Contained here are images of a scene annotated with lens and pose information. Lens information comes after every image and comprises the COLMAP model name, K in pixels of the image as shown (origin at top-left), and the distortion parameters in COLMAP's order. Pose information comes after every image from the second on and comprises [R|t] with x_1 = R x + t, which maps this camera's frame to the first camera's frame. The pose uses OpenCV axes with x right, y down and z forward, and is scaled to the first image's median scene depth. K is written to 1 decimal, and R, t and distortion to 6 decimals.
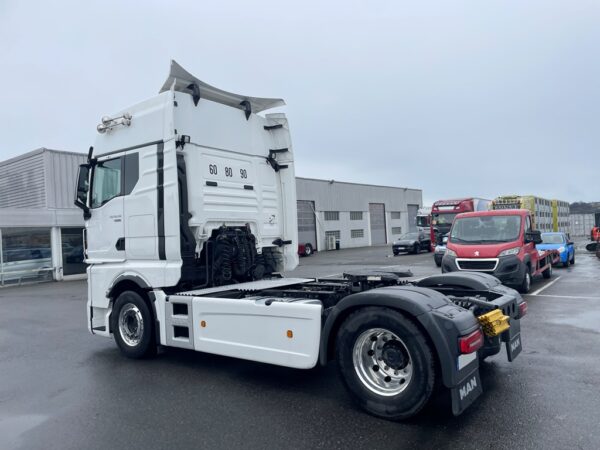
lens RADIAL K [[450.5, 0, 297.4], [0, 450.5, 223.6], [0, 0, 1]] dist [0.061513, -0.046626]
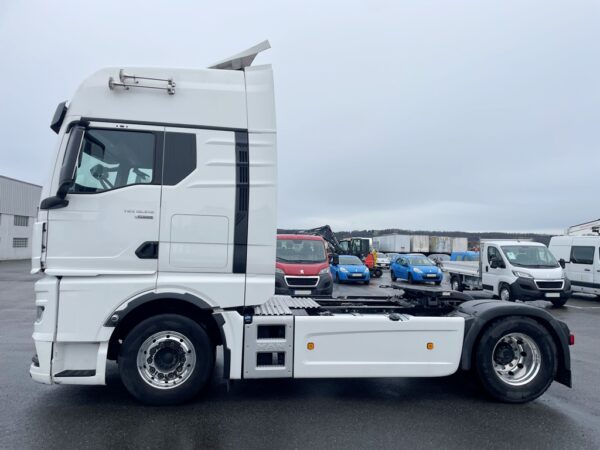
lens RADIAL K [[450.5, 0, 296.6], [0, 450.5, 225.7], [0, 0, 1]] dist [0.061513, -0.046626]
pose [[0.715266, 0.094231, 0.692470, -0.790575], [-0.073437, 0.995517, -0.059614, 0.034746], [-0.694983, -0.008213, 0.718980, 0.337036]]
